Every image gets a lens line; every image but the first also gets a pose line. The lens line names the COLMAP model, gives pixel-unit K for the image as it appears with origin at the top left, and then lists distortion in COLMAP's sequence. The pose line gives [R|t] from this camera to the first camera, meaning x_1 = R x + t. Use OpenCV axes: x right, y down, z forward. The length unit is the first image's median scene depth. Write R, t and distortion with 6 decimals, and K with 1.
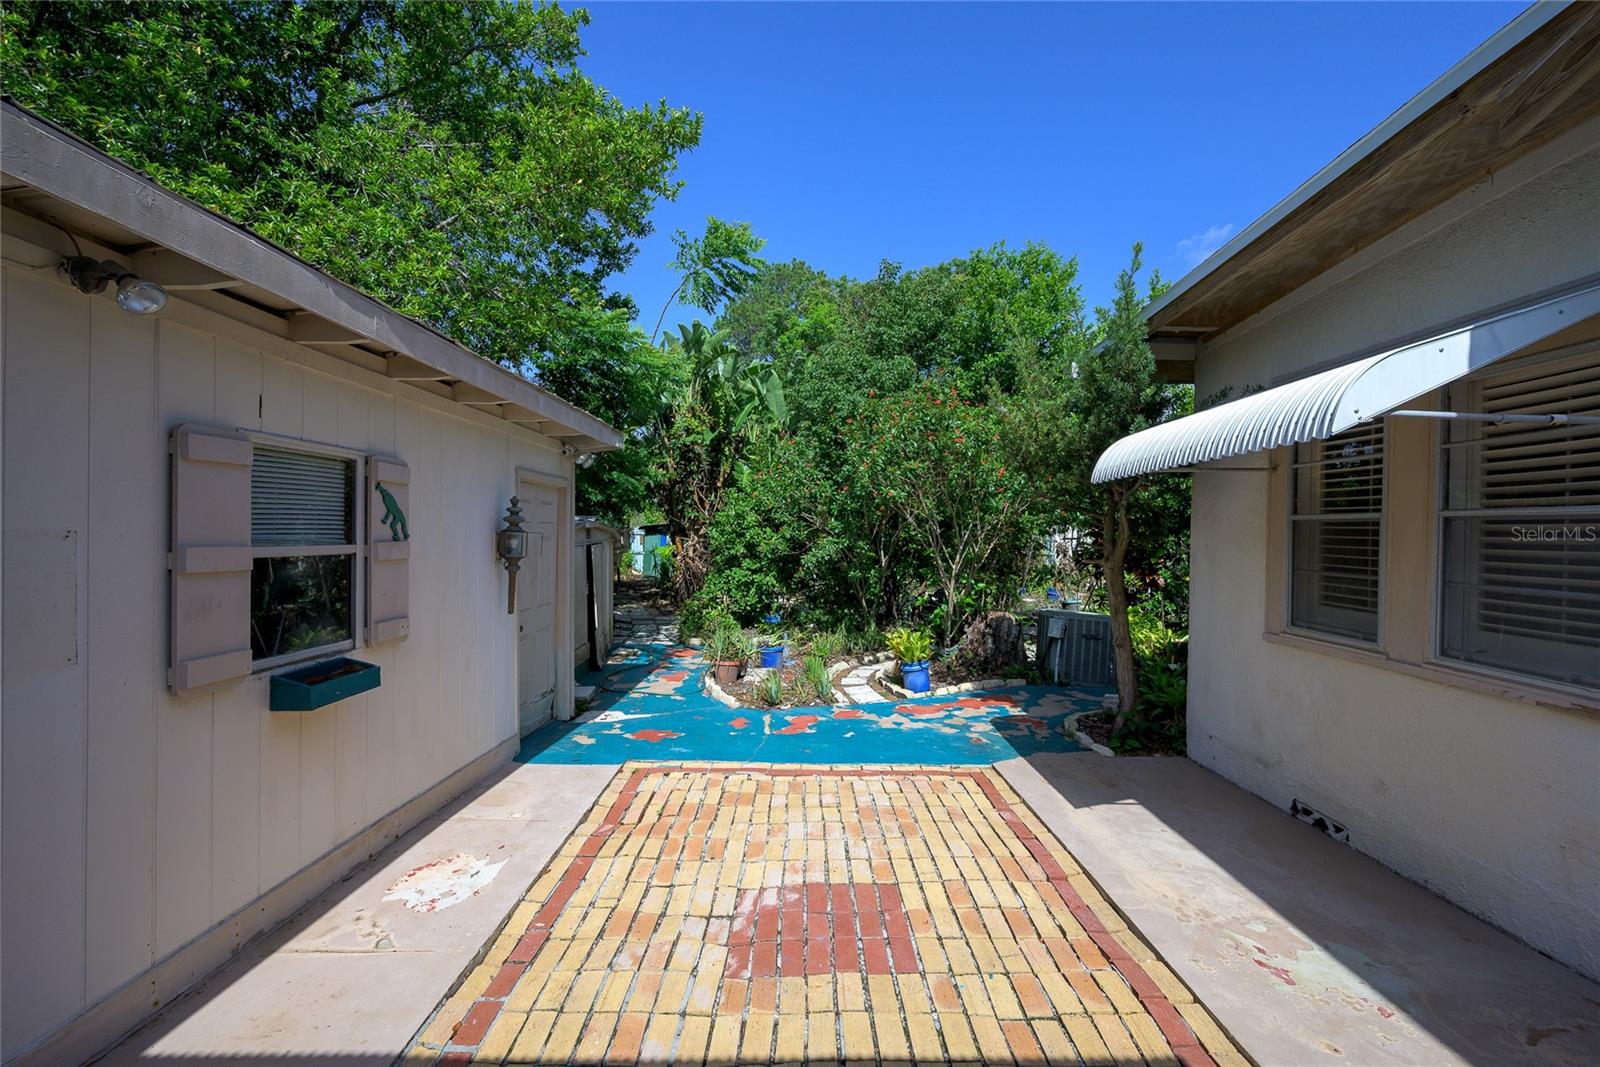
lens RADIAL K [[666.8, 0, 800.0], [0, 666.8, 533.5], [0, 0, 1]] dist [-0.000814, -0.000107]
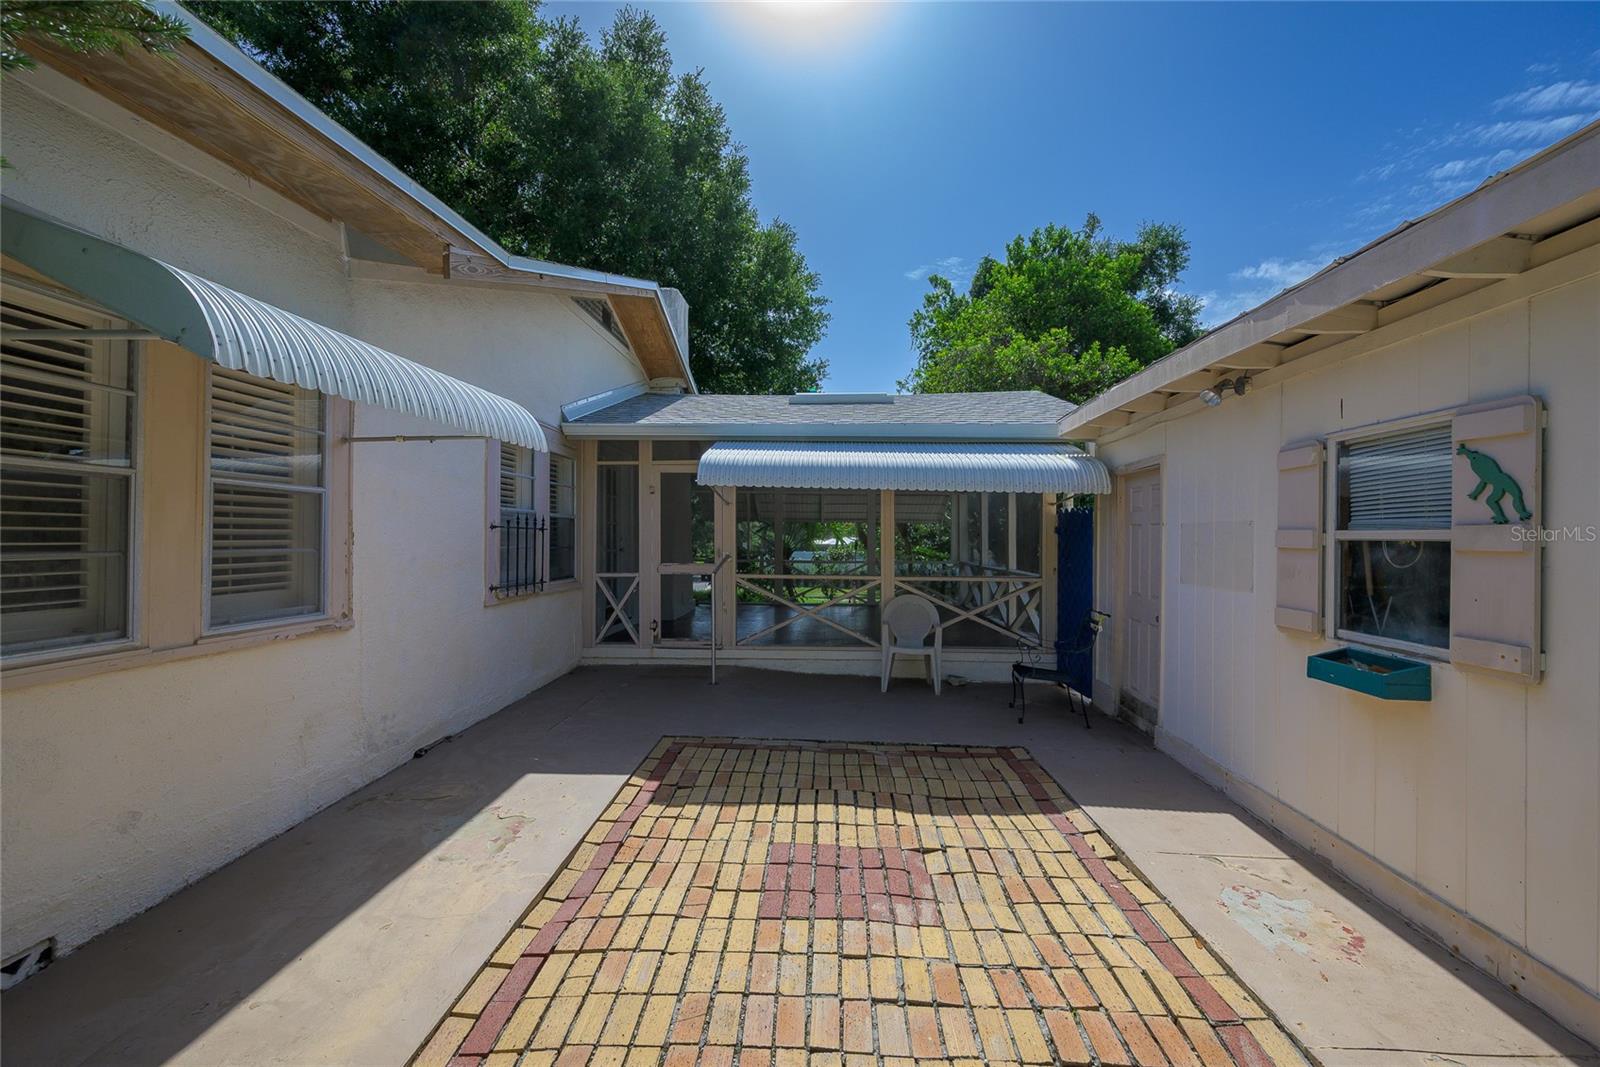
lens RADIAL K [[666.8, 0, 800.0], [0, 666.8, 533.5], [0, 0, 1]] dist [-0.000814, -0.000107]
pose [[-0.999163, -0.014042, 0.038423, 0.069511], [-0.014196, 0.999892, -0.003727, 0.038311], [-0.038366, -0.004269, -0.999255, 1.943732]]
